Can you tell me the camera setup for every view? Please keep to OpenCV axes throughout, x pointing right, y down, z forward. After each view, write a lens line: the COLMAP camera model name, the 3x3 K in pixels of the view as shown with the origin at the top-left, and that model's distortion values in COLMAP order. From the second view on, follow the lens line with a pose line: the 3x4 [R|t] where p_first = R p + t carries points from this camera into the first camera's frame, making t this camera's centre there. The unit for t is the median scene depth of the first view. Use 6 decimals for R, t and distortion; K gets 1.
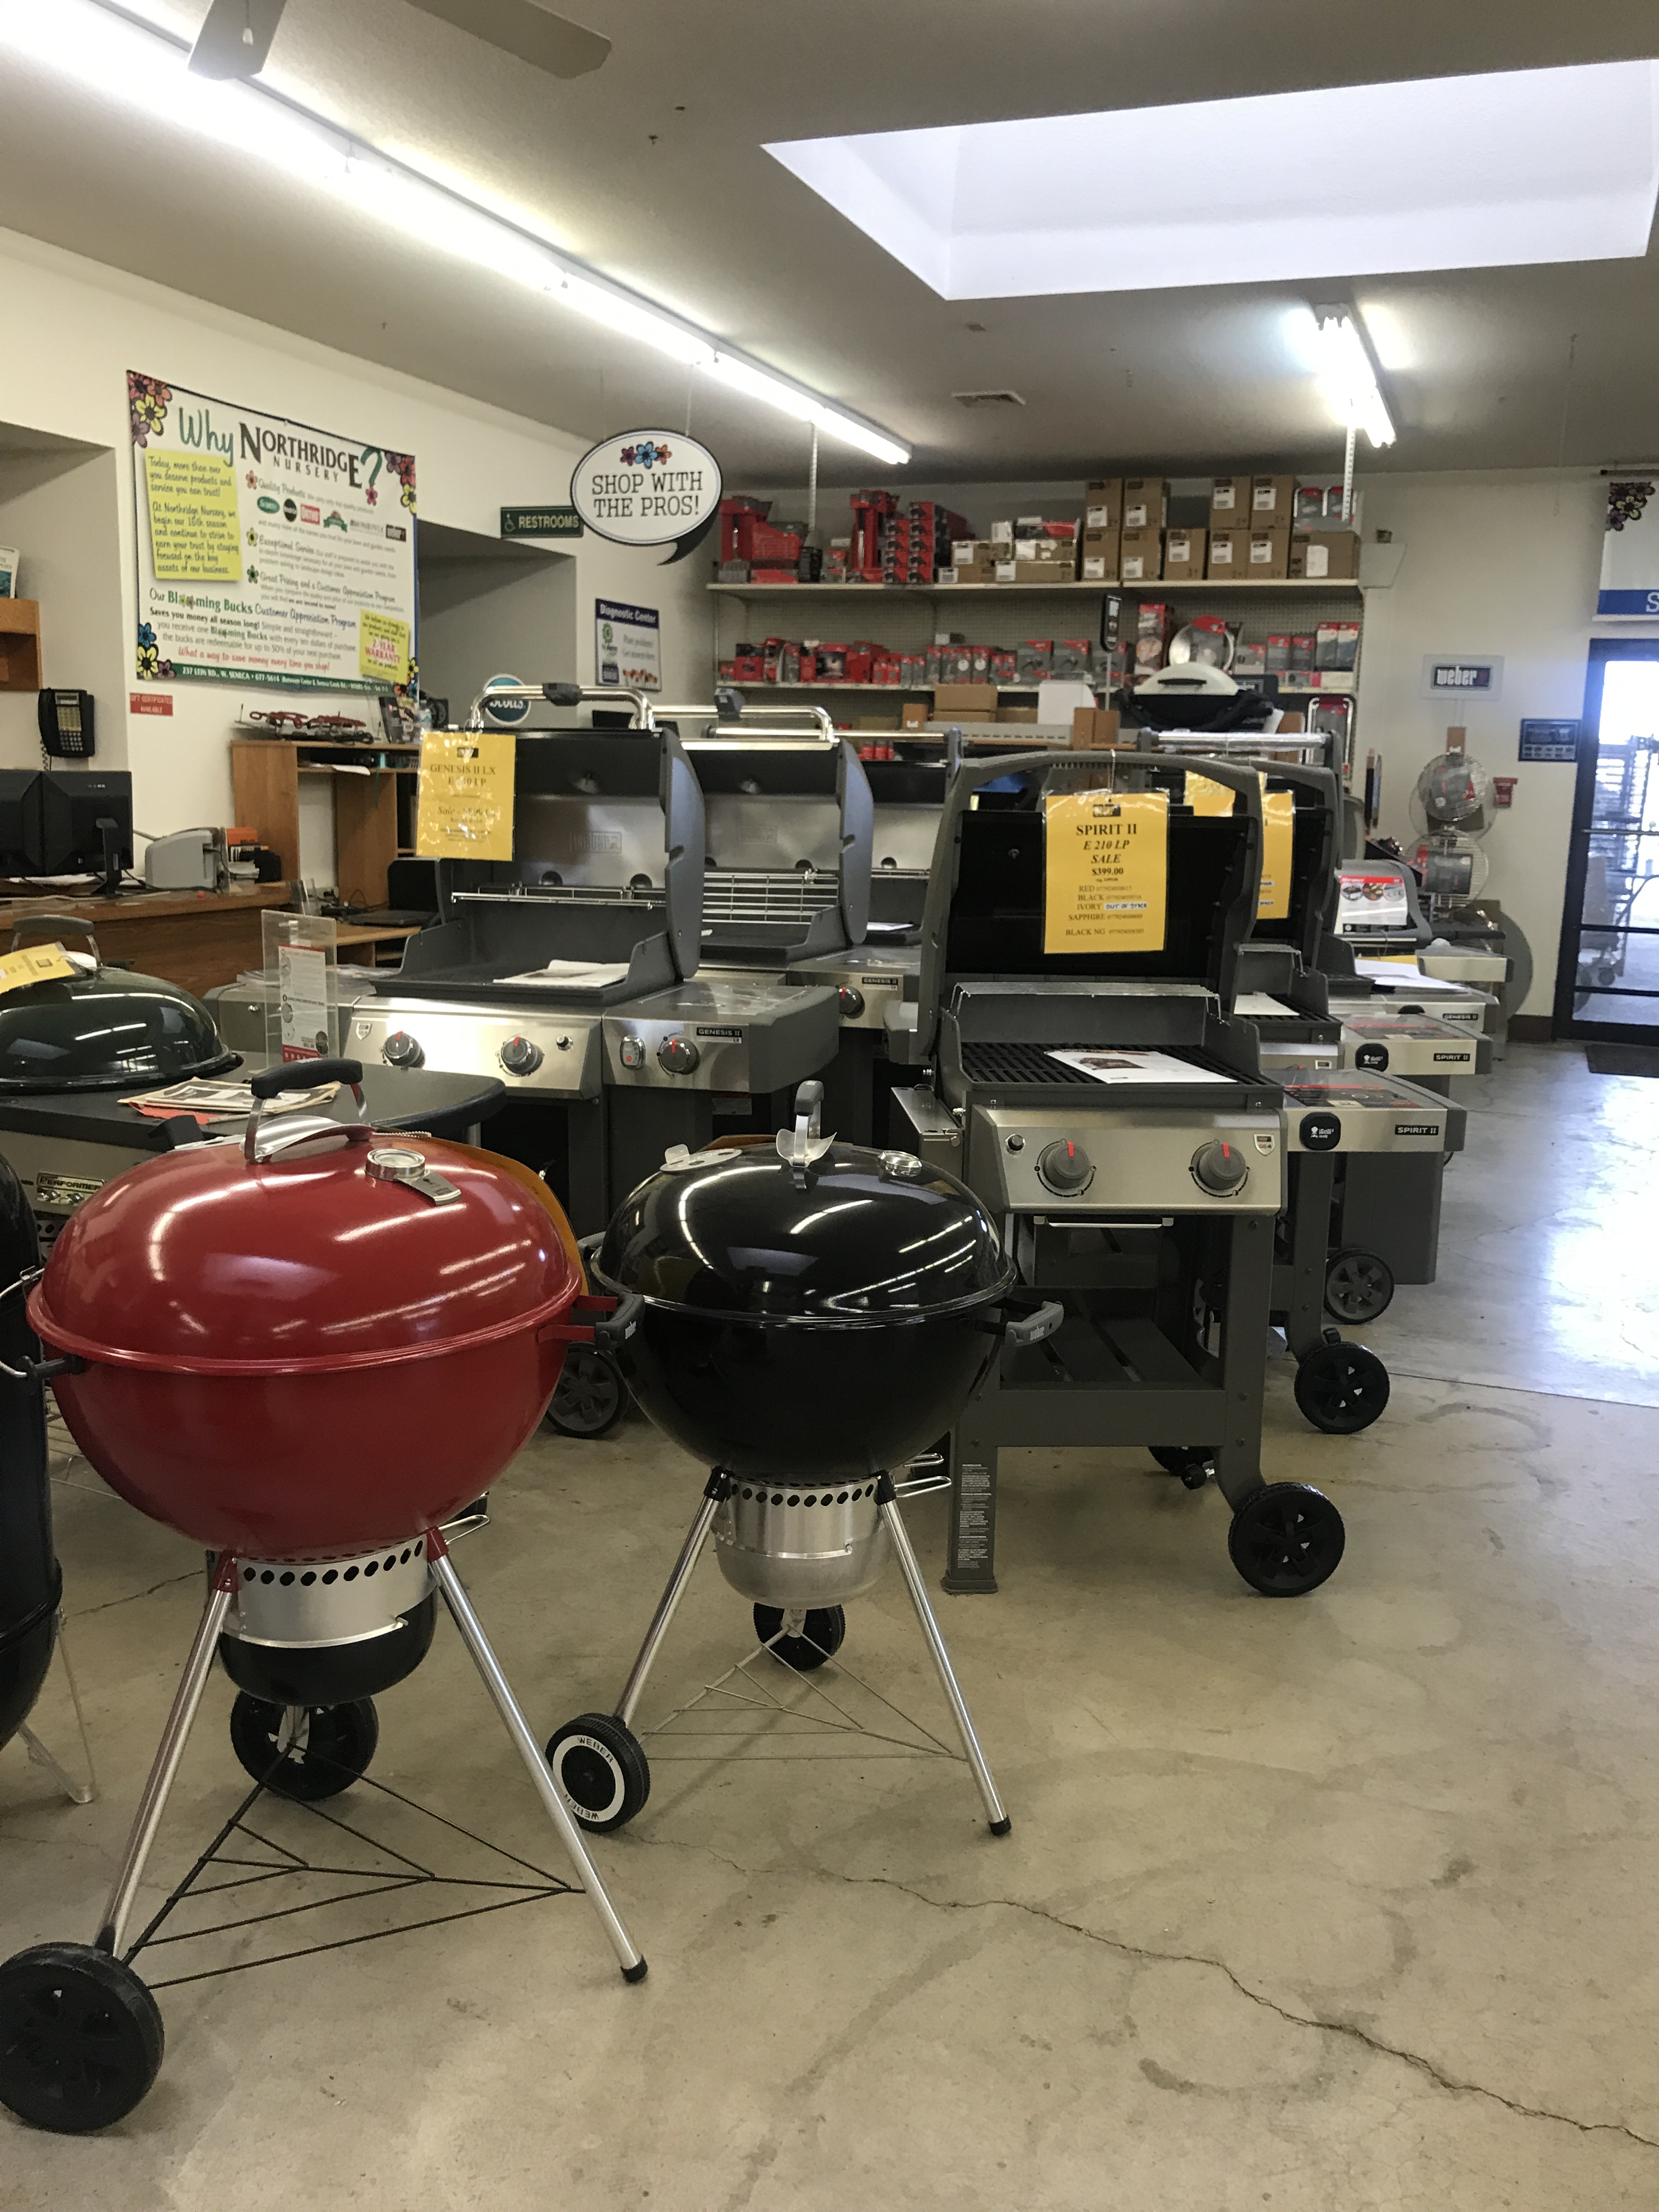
lens RADIAL K [[1849.3, 0, 870.7], [0, 1849.3, 1140.6], [0, 0, 1]] dist [0.018259, -0.013185]
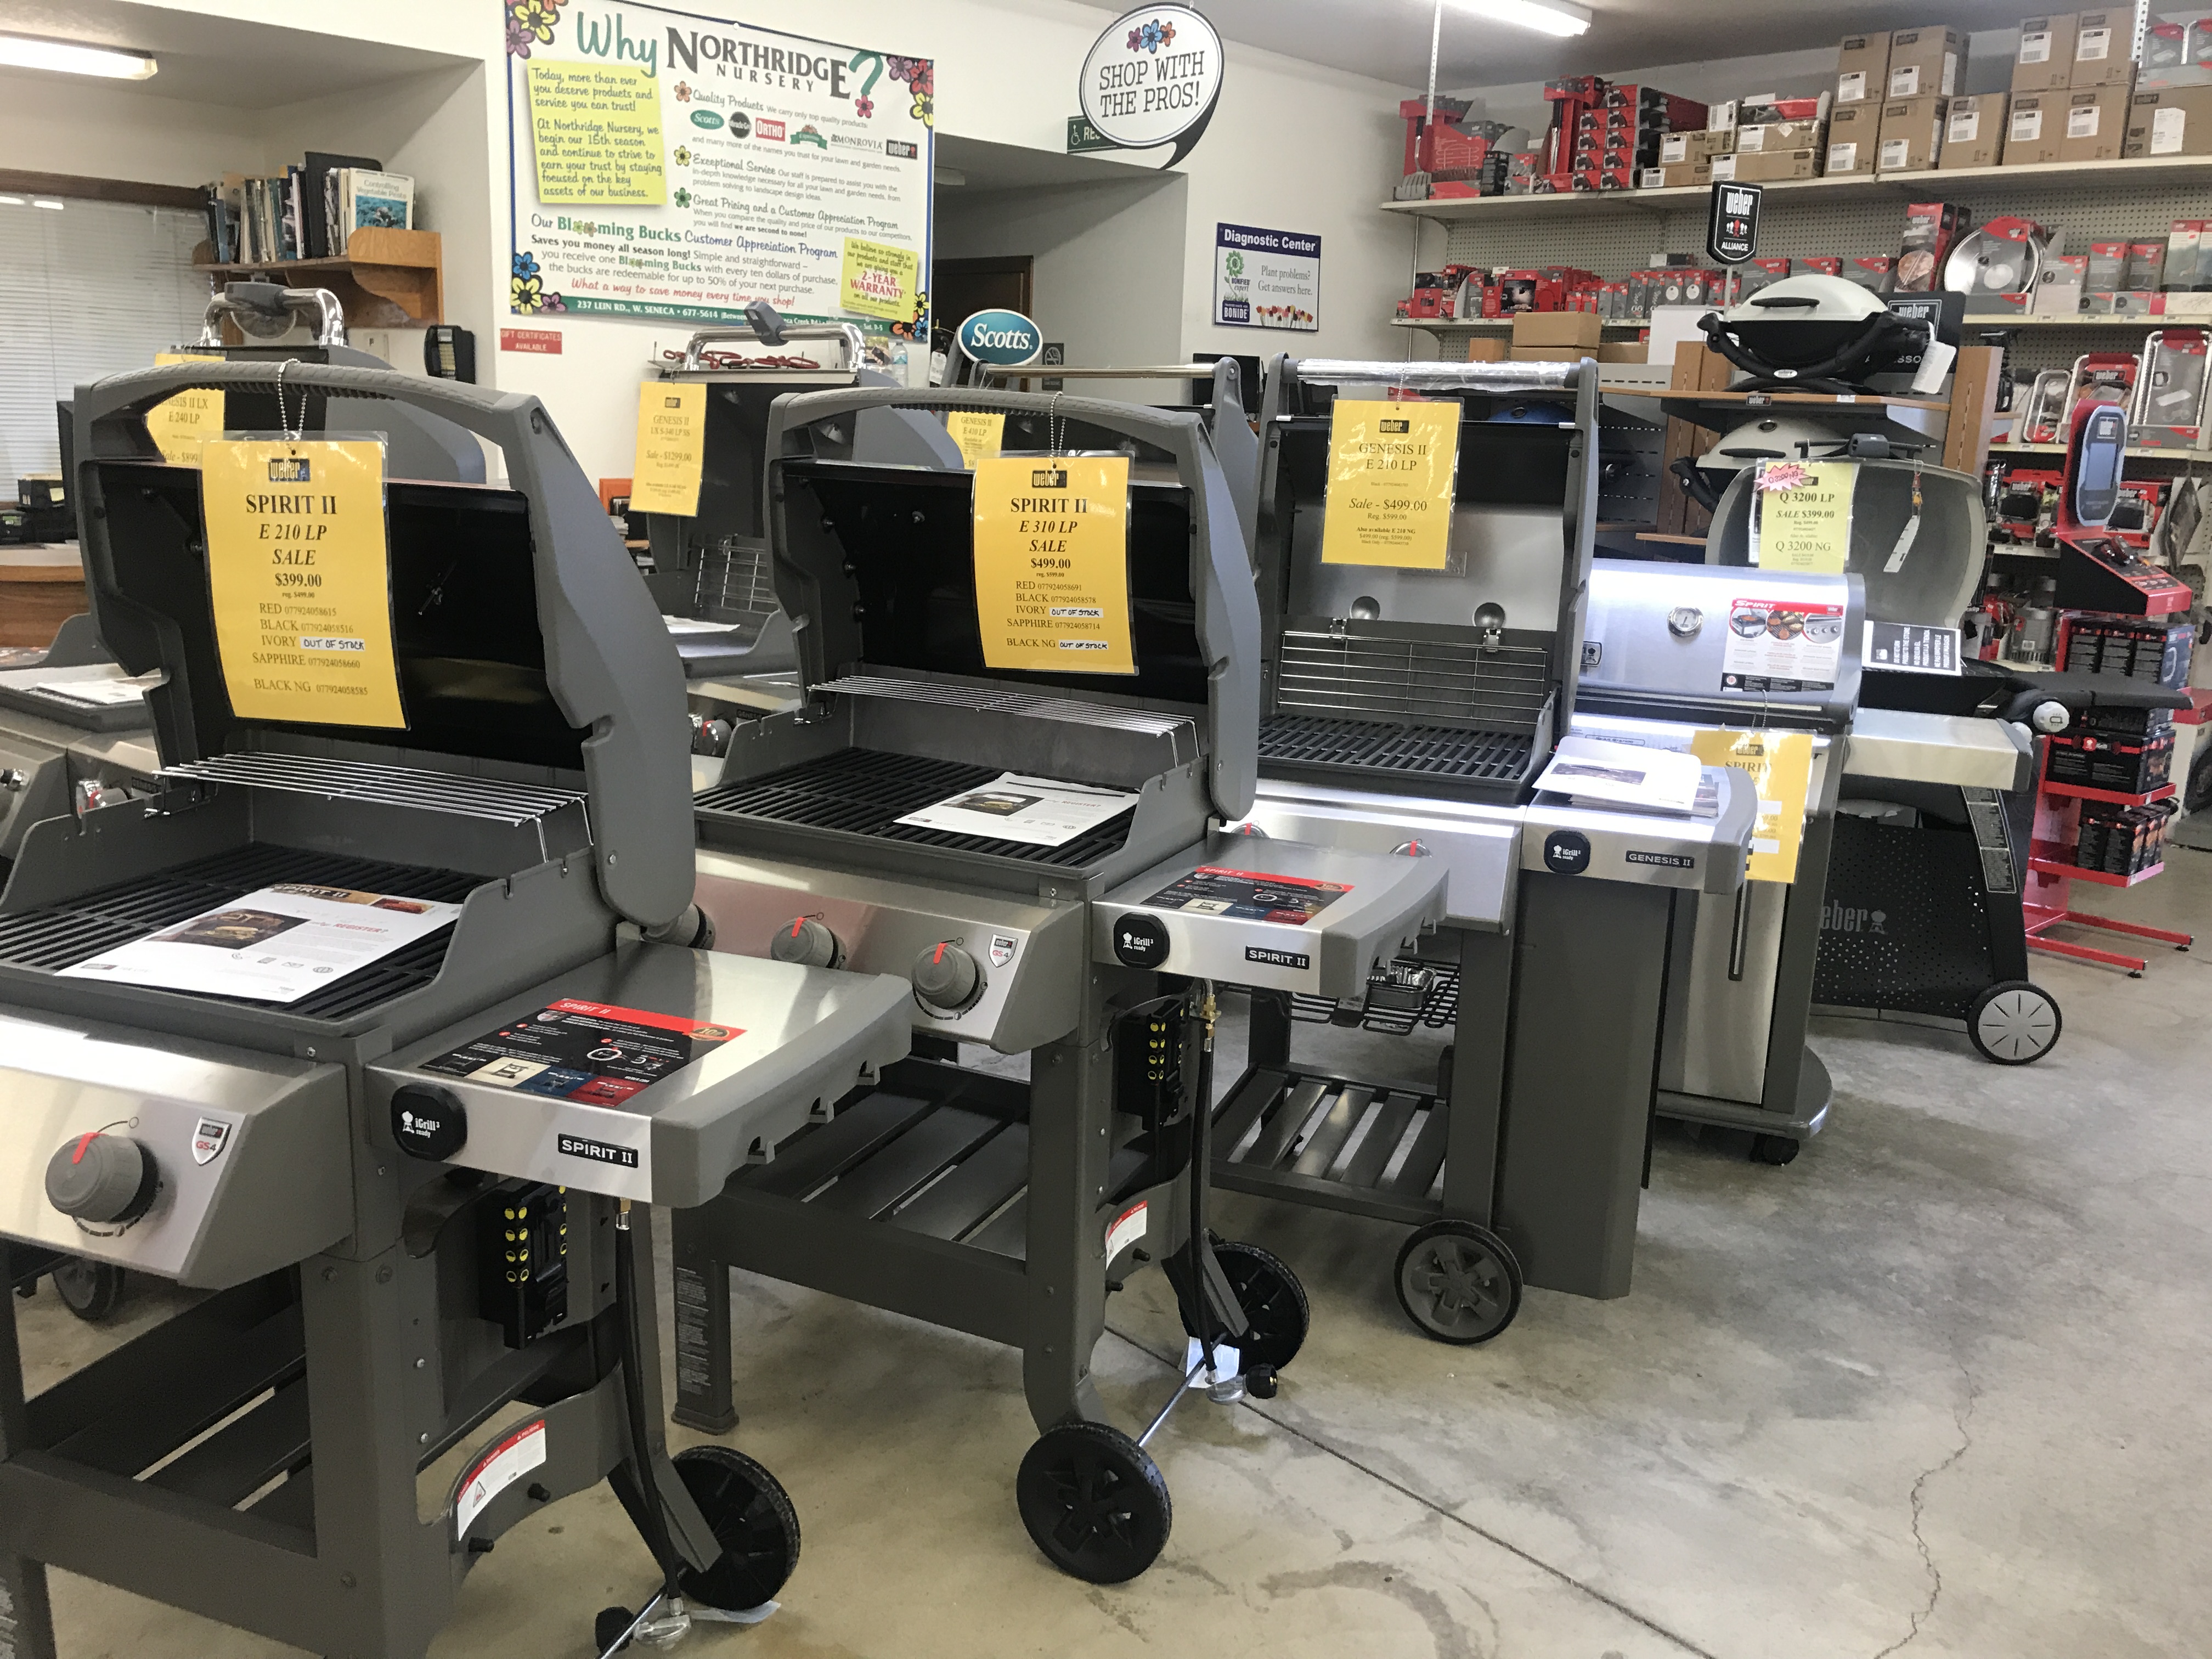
lens RADIAL K [[1849.3, 0, 1106.0], [0, 1849.3, 829.5], [0, 0, 1]] dist [0.018259, -0.013185]
pose [[0.898819, 0.105691, -0.425387, 0.253850], [-0.099652, 0.994353, 0.036496, -0.049653], [0.426842, 0.009587, 0.904276, 0.258180]]
